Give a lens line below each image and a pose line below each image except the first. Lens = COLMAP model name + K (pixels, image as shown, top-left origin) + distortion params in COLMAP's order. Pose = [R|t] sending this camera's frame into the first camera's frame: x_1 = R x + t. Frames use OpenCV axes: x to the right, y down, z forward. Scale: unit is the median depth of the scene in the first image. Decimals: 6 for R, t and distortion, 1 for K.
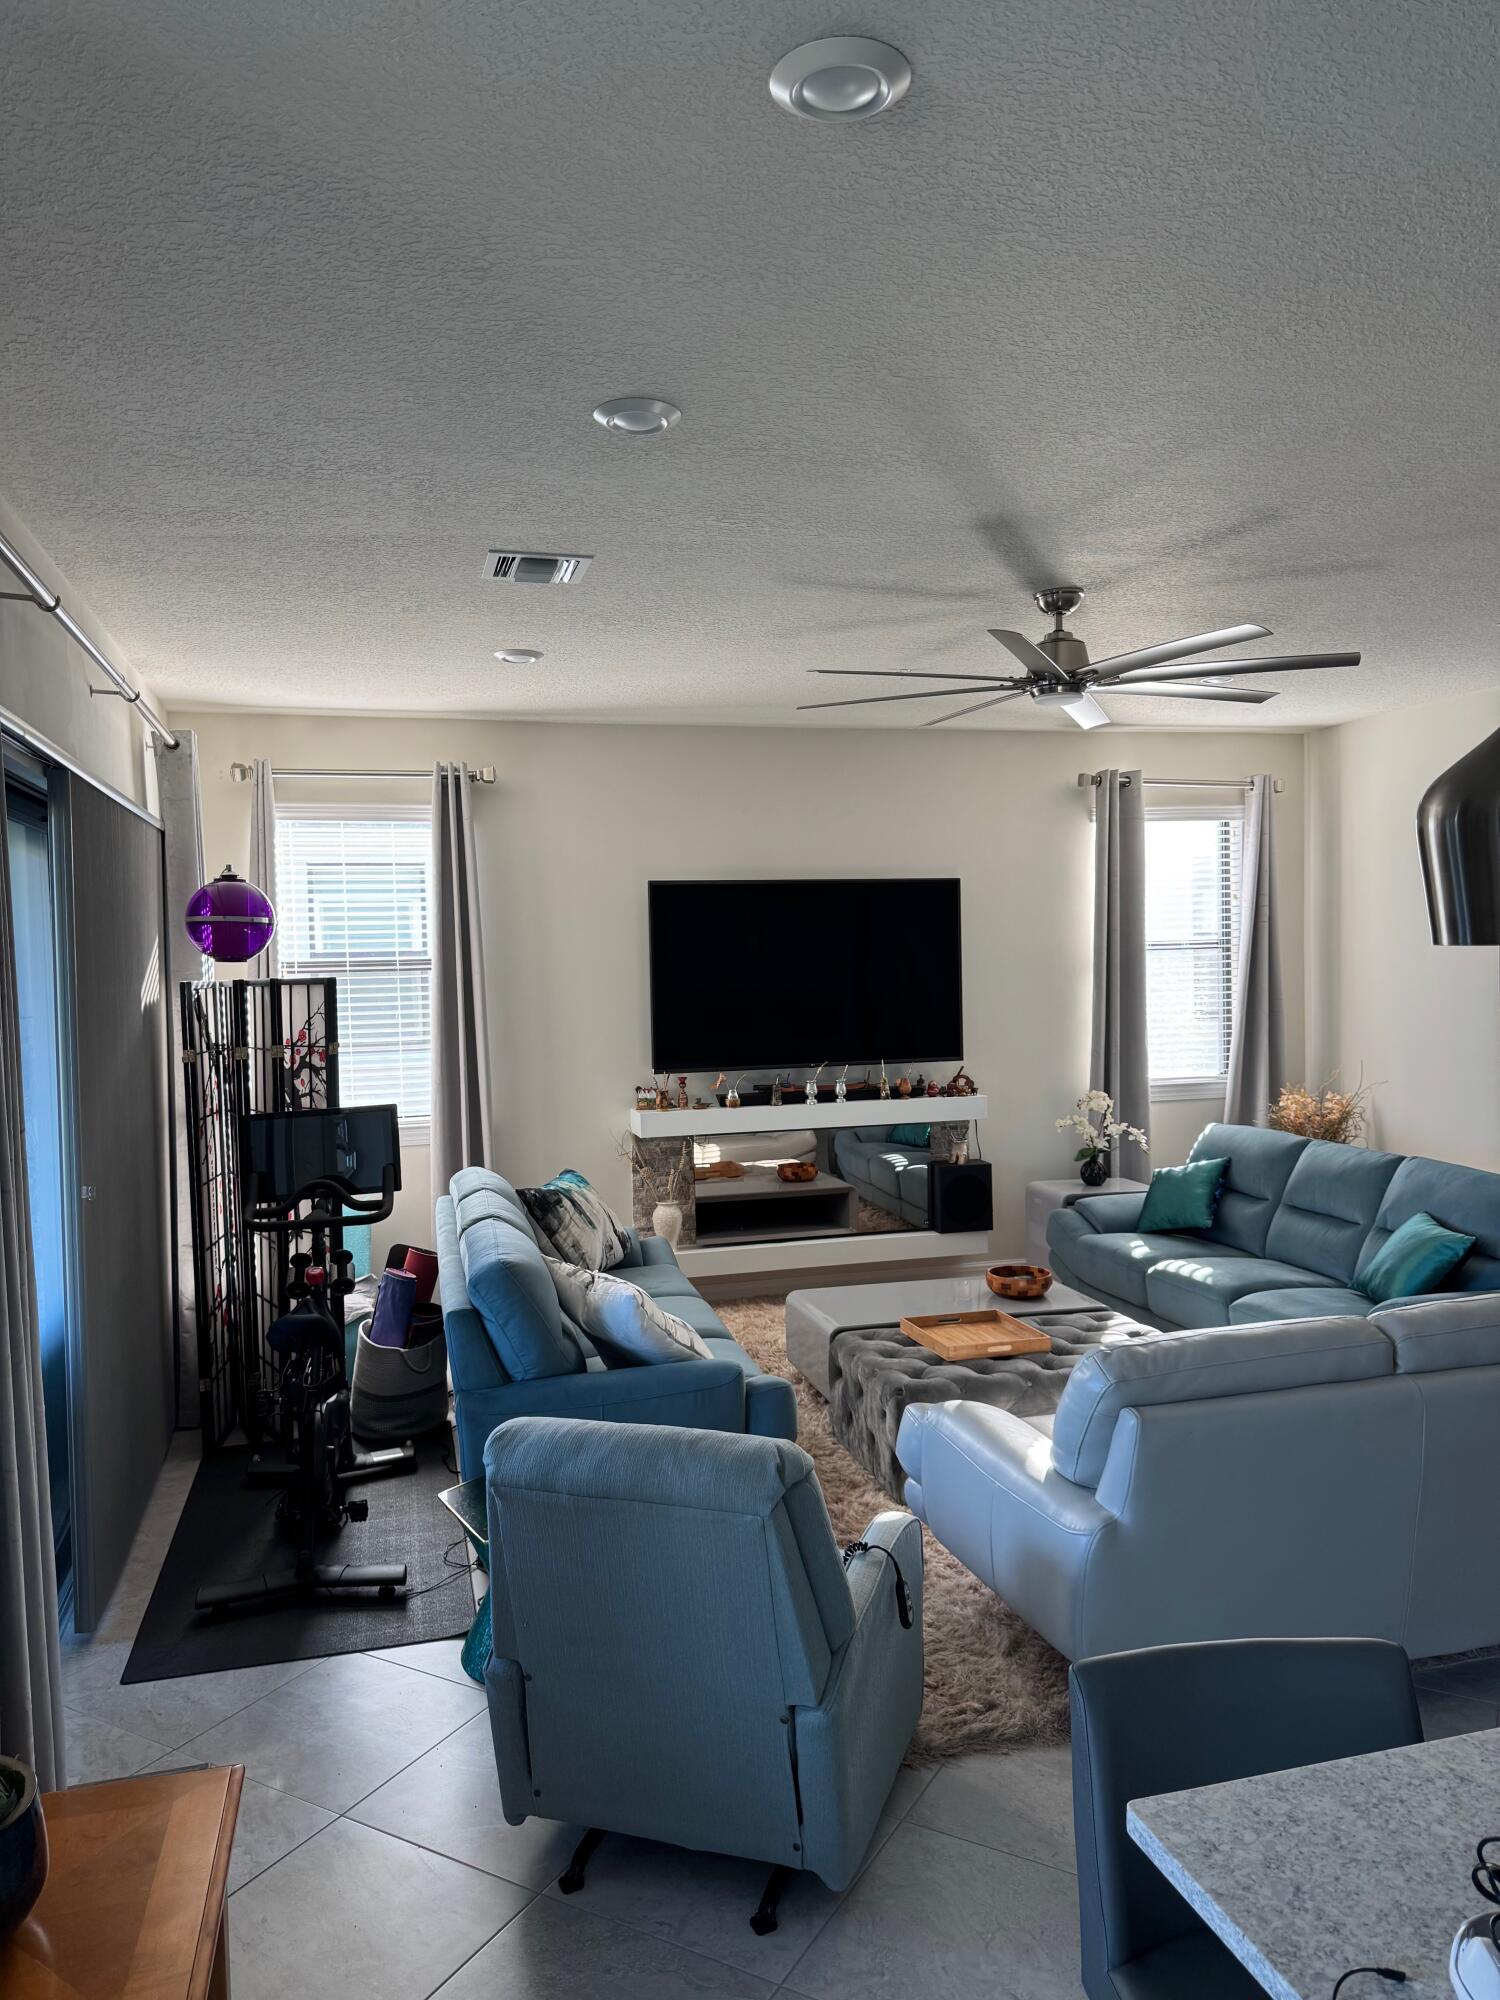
lens RADIAL K [[1412.6, 0, 745.7], [0, 1412.6, 1009.6], [0, 0, 1]] dist [0.000073, -0.002998]
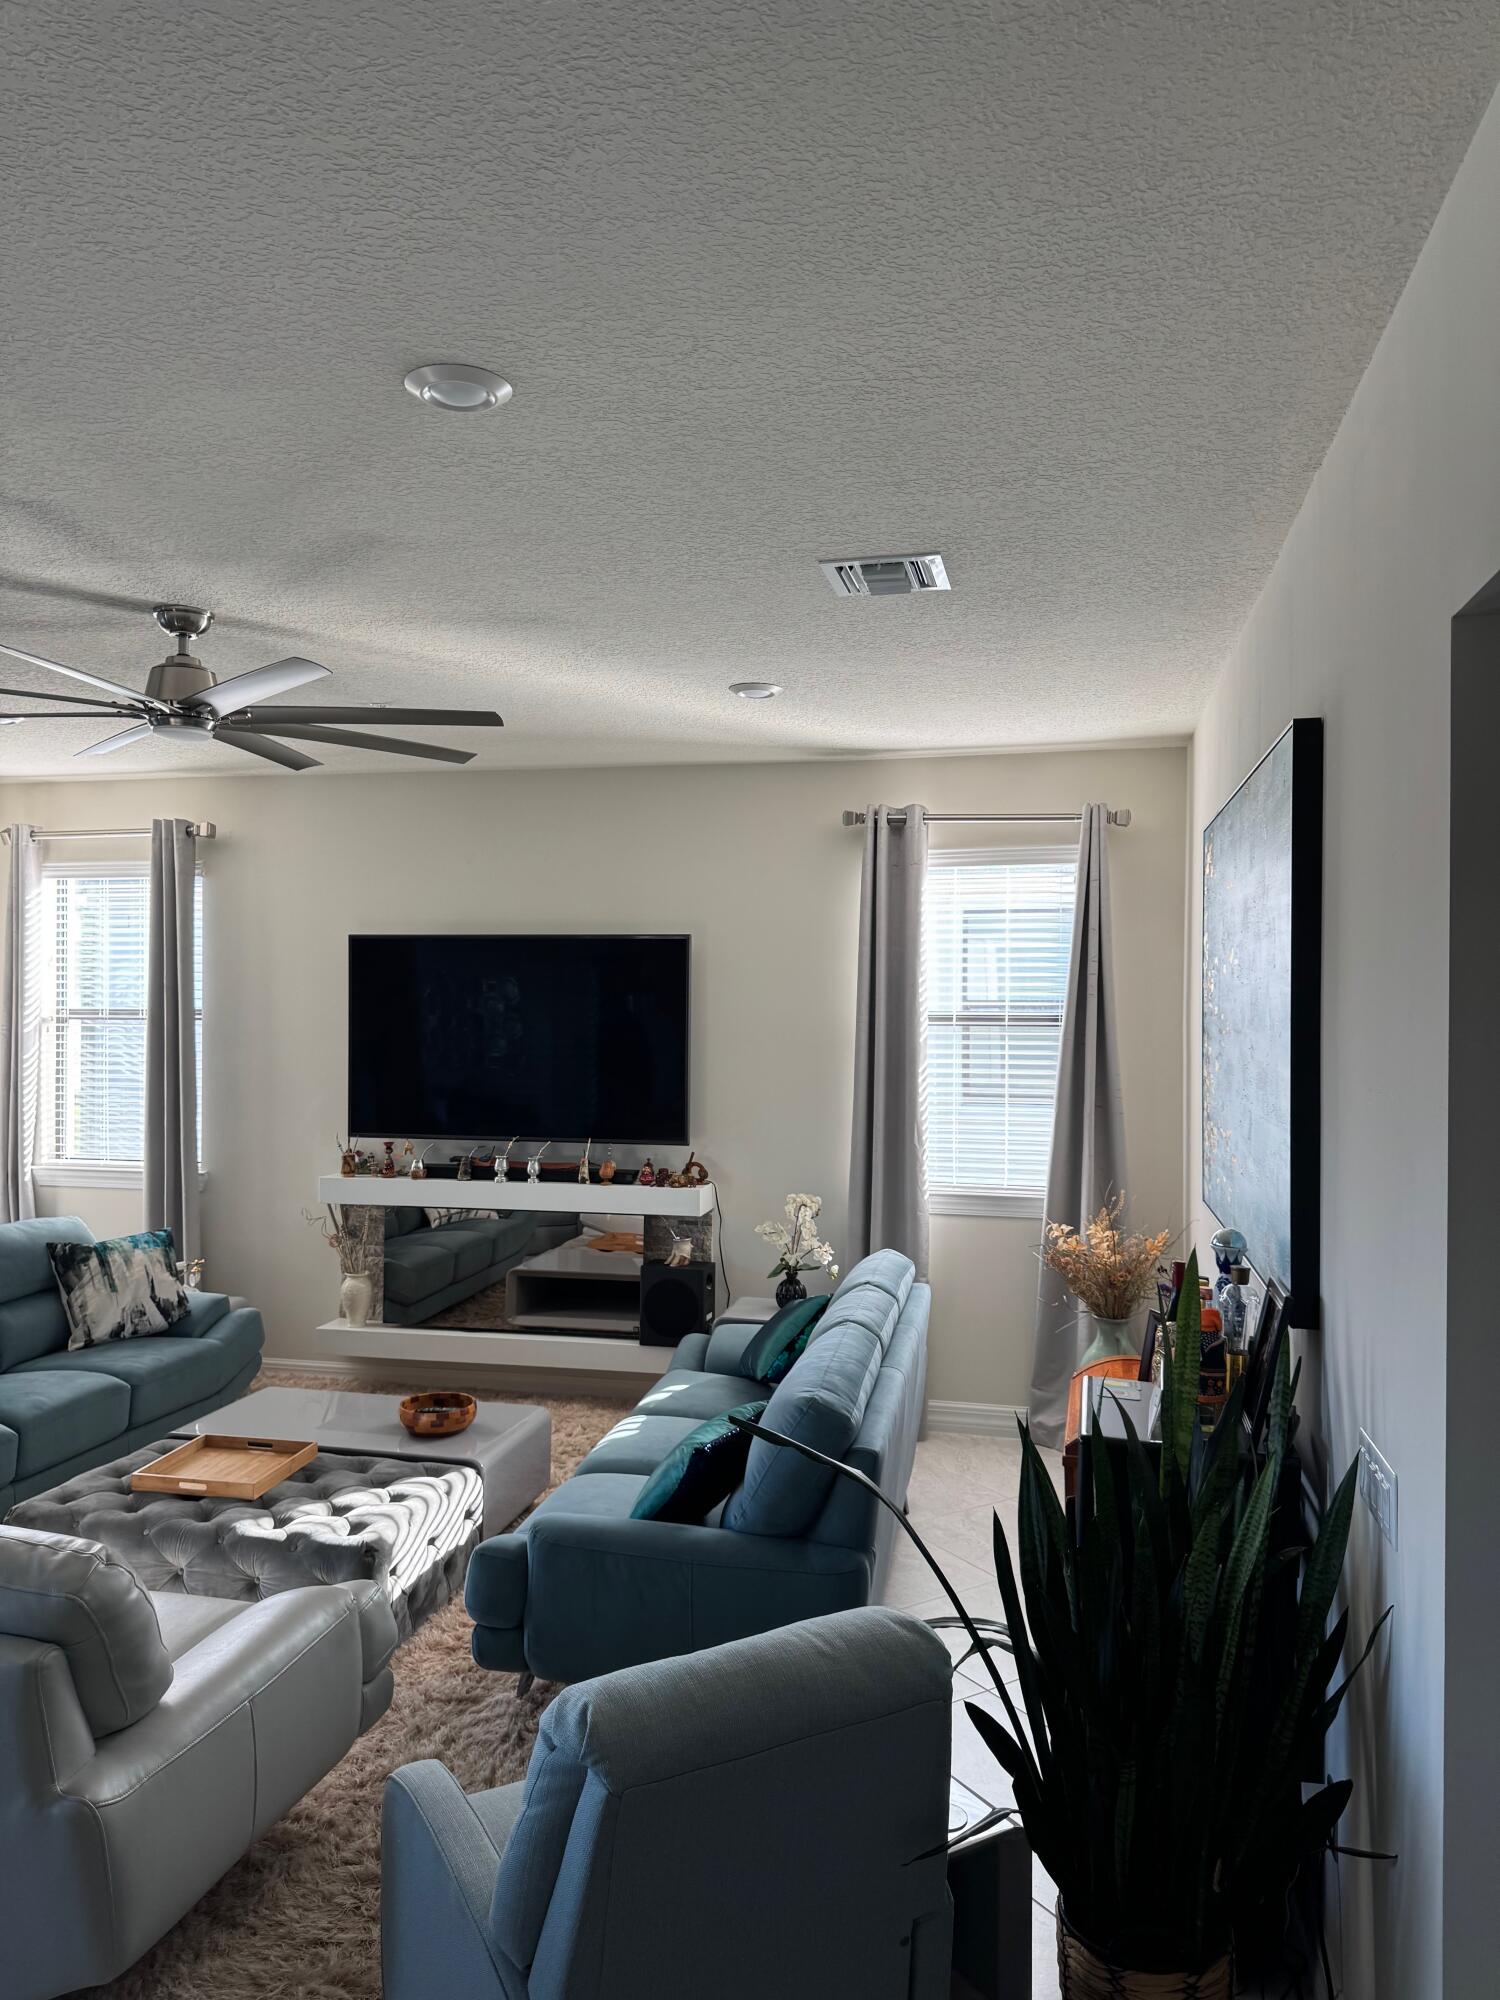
lens RADIAL K [[1412.6, 0, 753.8], [0, 1412.6, 997.4], [0, 0, 1]] dist [0.000073, -0.002998]
pose [[0.901021, 0.026815, -0.432946, 0.580274], [-0.042920, 0.998701, -0.027465, -0.033421], [0.431647, 0.043329, 0.901001, 0.245160]]
